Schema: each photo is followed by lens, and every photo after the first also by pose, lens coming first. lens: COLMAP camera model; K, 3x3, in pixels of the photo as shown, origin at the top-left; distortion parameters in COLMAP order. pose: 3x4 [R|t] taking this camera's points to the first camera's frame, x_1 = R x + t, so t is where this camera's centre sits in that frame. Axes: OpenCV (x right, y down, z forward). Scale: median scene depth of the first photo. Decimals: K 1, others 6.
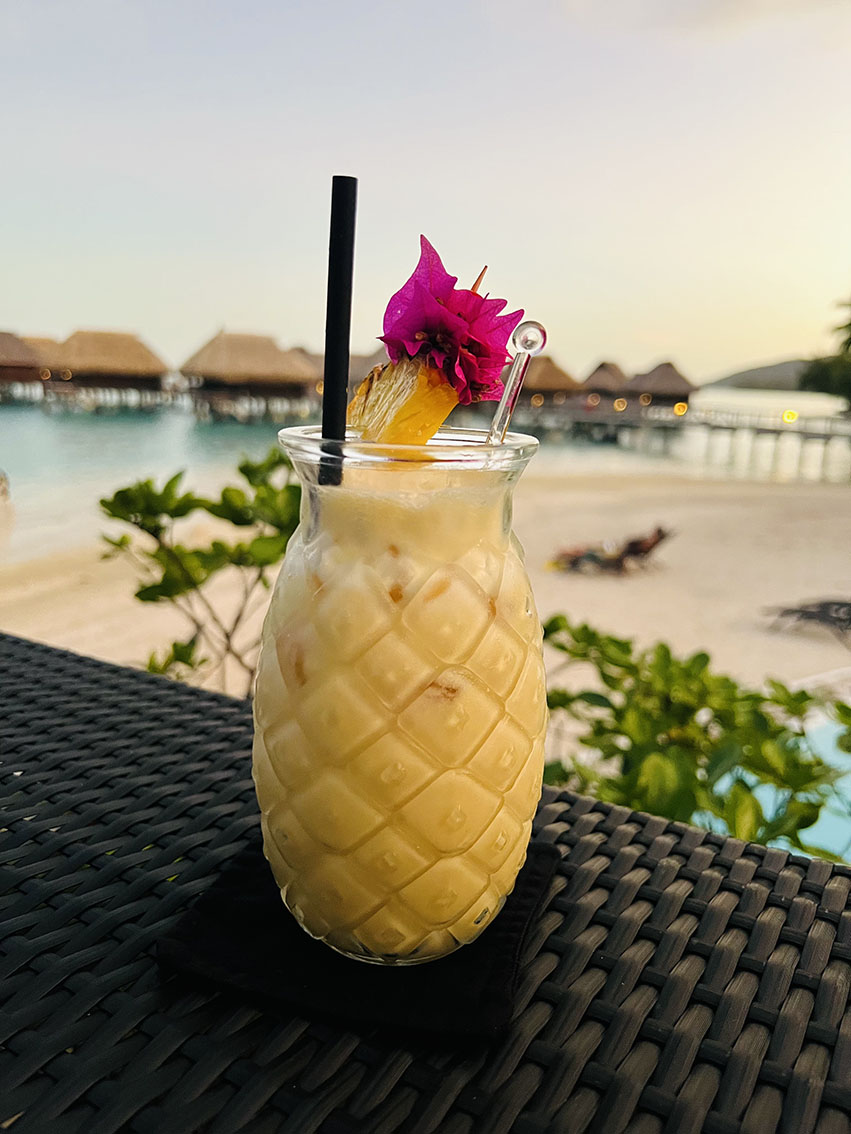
lens RADIAL K [[861.1, 0, 425.5], [0, 861.1, 567.0], [0, 0, 1]] dist [0.066470, -0.174309]
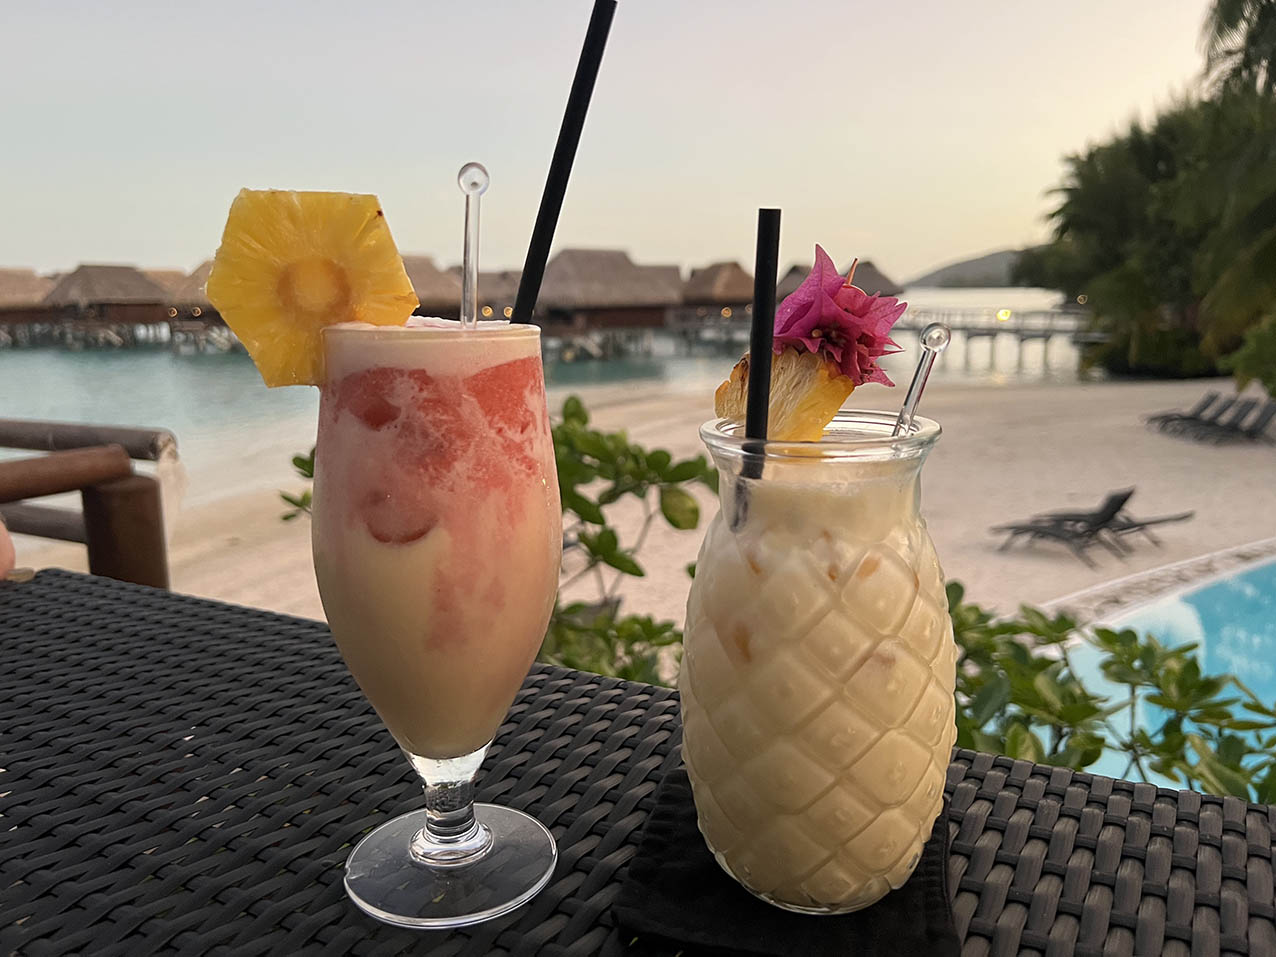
lens RADIAL K [[978.9, 0, 638.0], [0, 978.9, 478.5], [0, 0, 1]] dist [-0.005487, -0.004957]
pose [[0.997502, -0.059727, 0.037721, -0.308005], [0.060539, 0.997950, -0.020750, -0.077205], [-0.036404, 0.022981, 0.999073, -0.236645]]
